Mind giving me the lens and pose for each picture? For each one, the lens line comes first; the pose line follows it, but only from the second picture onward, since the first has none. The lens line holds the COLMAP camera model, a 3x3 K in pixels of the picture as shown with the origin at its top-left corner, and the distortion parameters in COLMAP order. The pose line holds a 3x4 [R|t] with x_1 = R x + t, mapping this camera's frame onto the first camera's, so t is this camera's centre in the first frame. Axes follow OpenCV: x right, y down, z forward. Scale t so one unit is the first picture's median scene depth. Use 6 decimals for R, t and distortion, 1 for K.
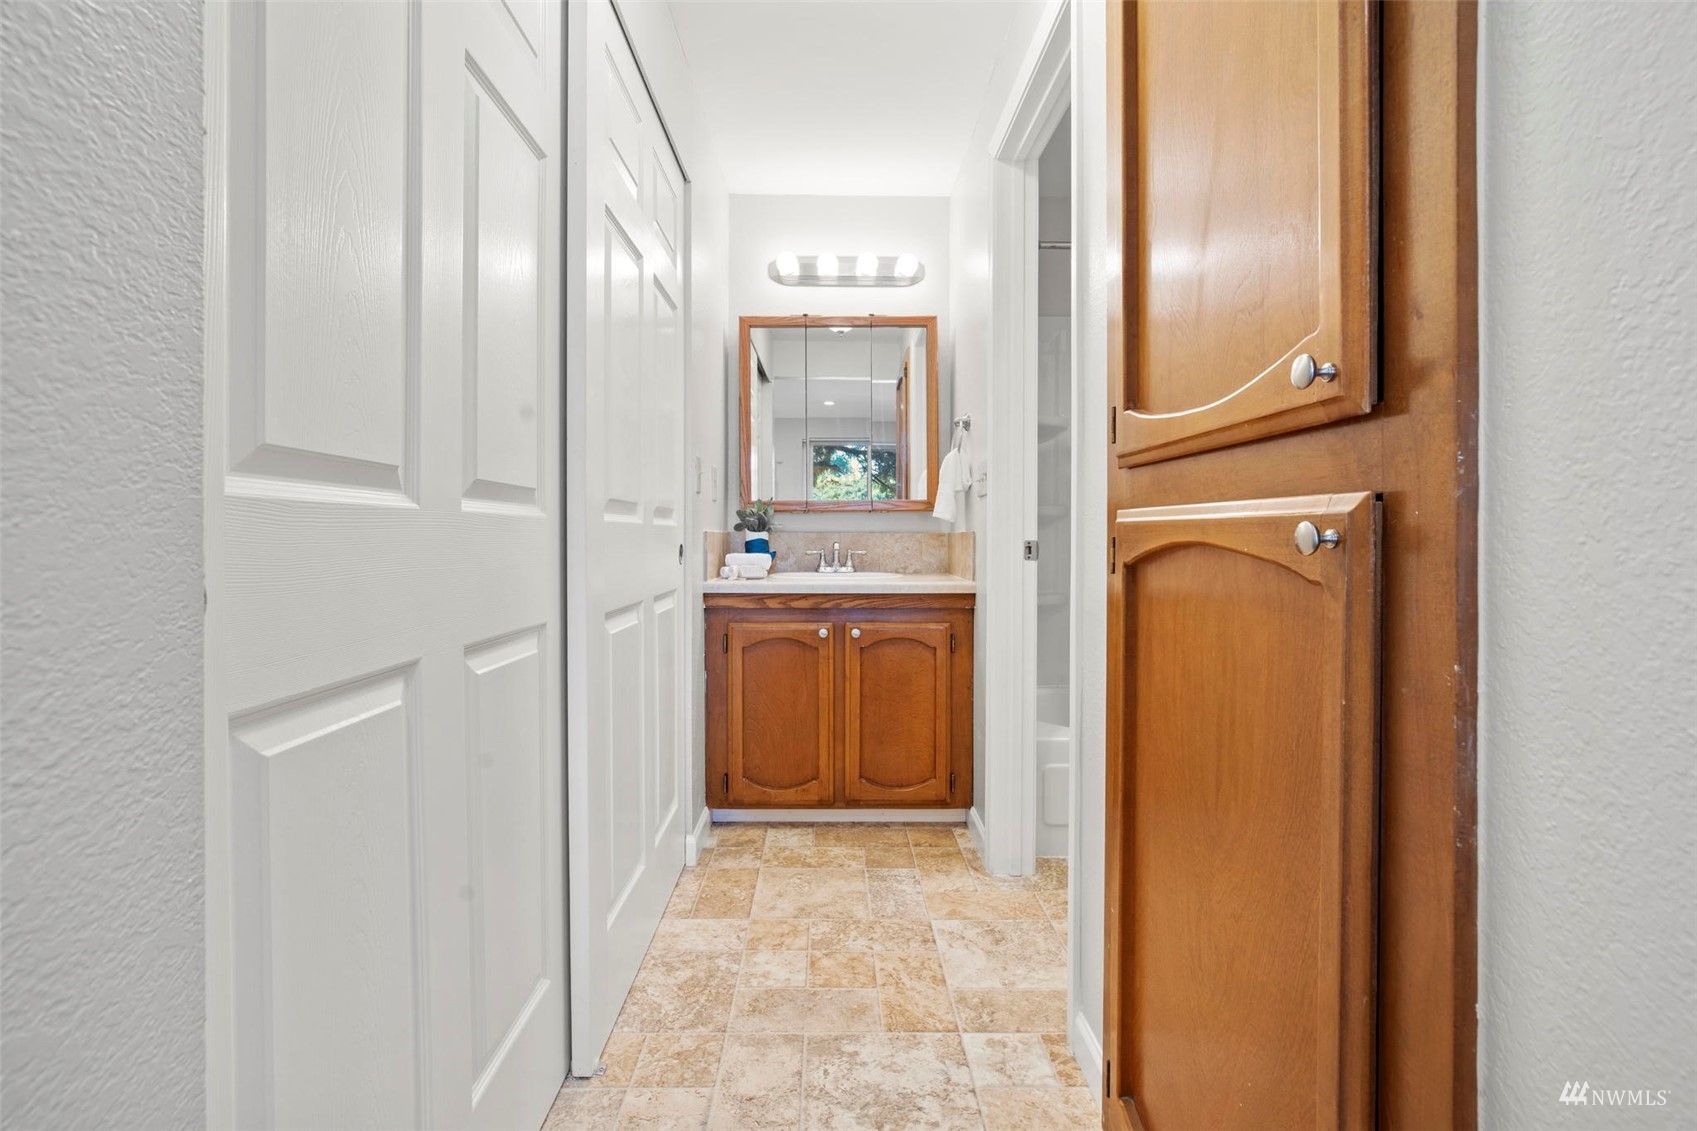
lens RADIAL K [[776.1, 0, 836.5], [0, 776.1, 535.0], [0, 0, 1]] dist [-0.027184, 0.010744]
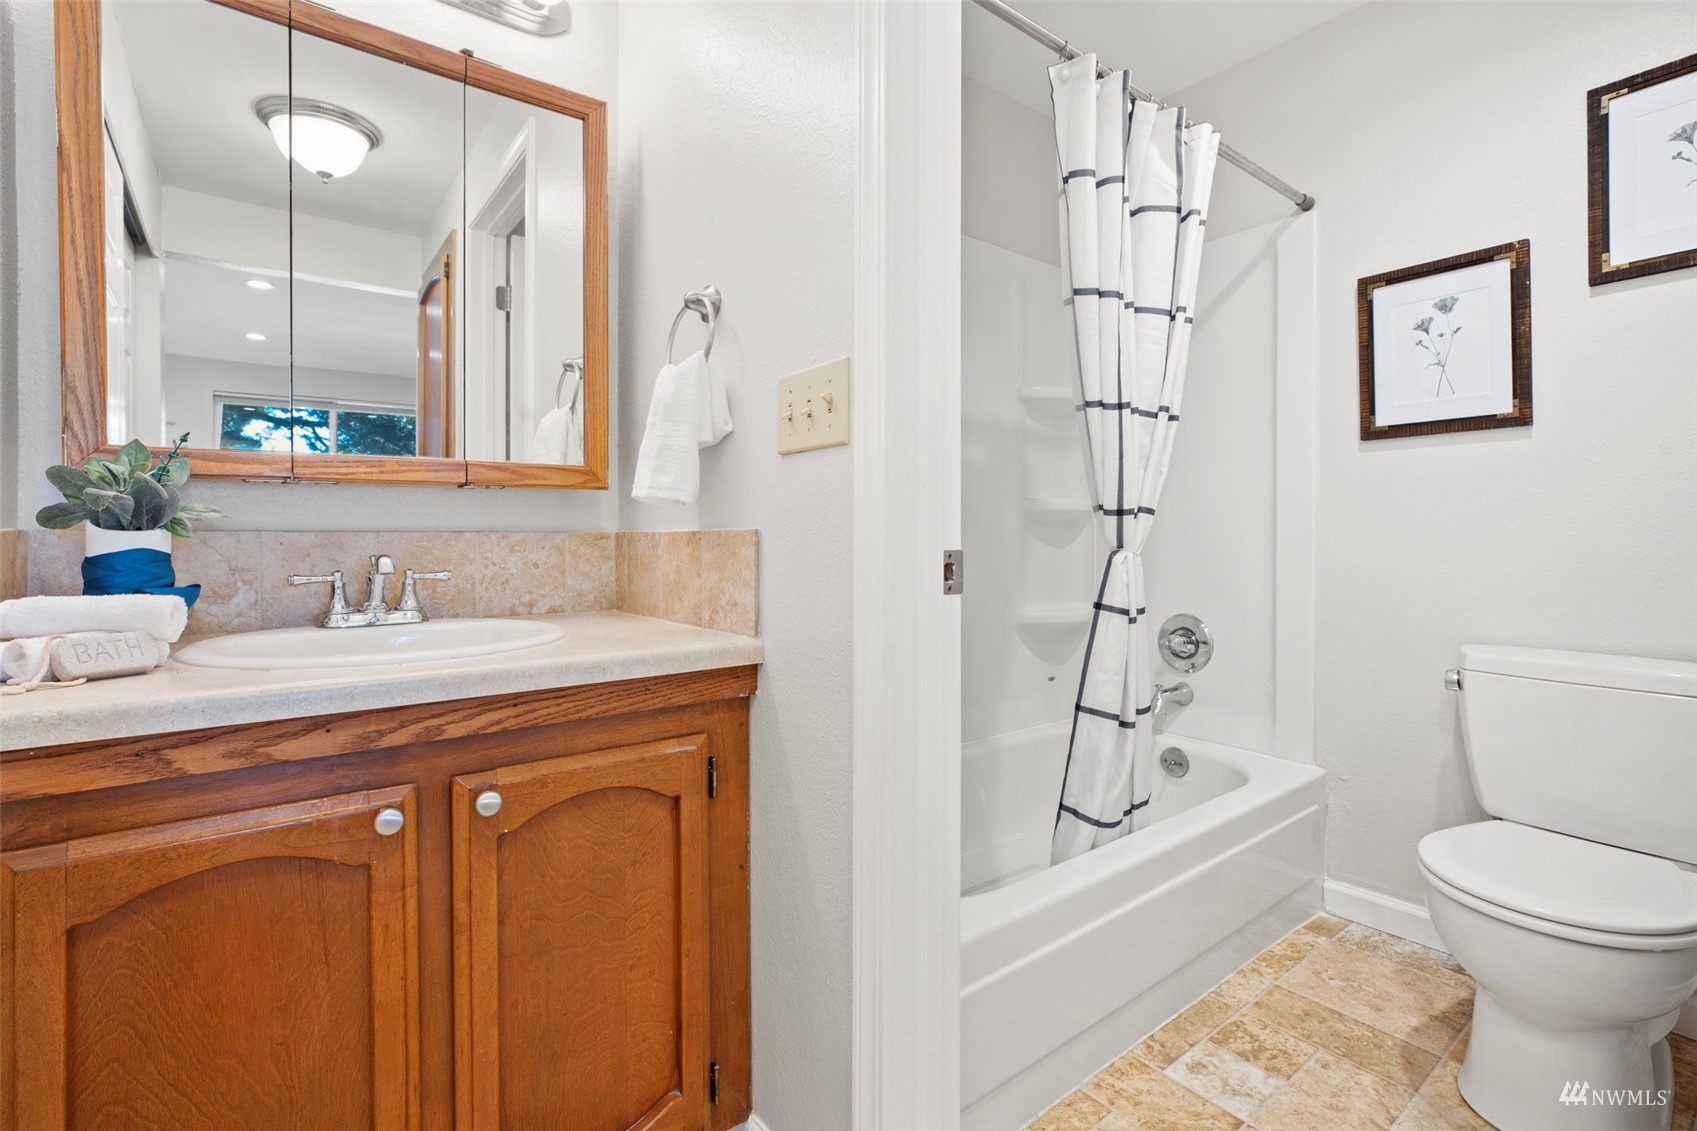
lens RADIAL K [[776.1, 0, 836.5], [0, 776.1, 535.0], [0, 0, 1]] dist [-0.027184, 0.010744]
pose [[0.795143, -0.002745, 0.606416, -0.066019], [0.001757, 0.999996, 0.002222, -0.002457], [-0.606420, -0.000701, 0.795144, 0.606905]]
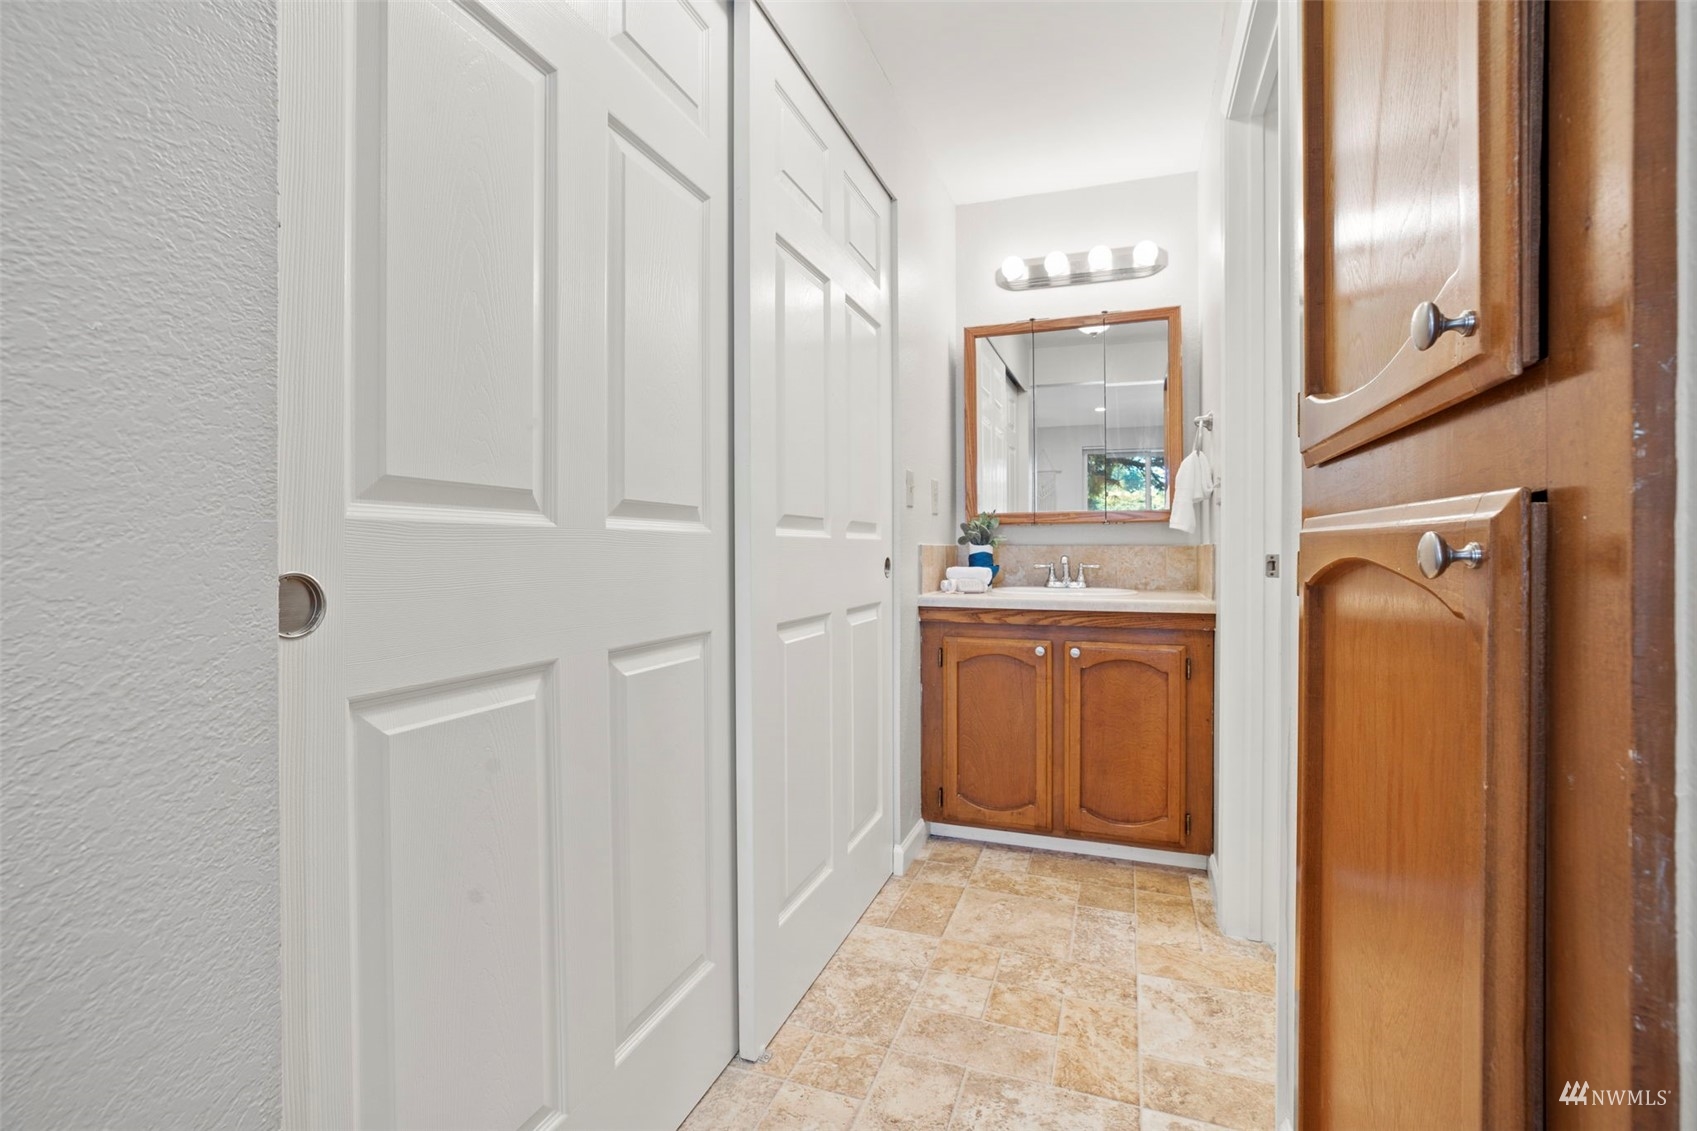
lens RADIAL K [[766.6, 0, 847.7], [0, 766.6, 548.3], [0, 0, 1]] dist [-0.028776, 0.010811]
pose [[0.935650, -0.001625, -0.352926, 0.094135], [0.001922, 0.999998, 0.000491, -0.000938], [0.352924, -0.001138, 0.935651, 0.037306]]
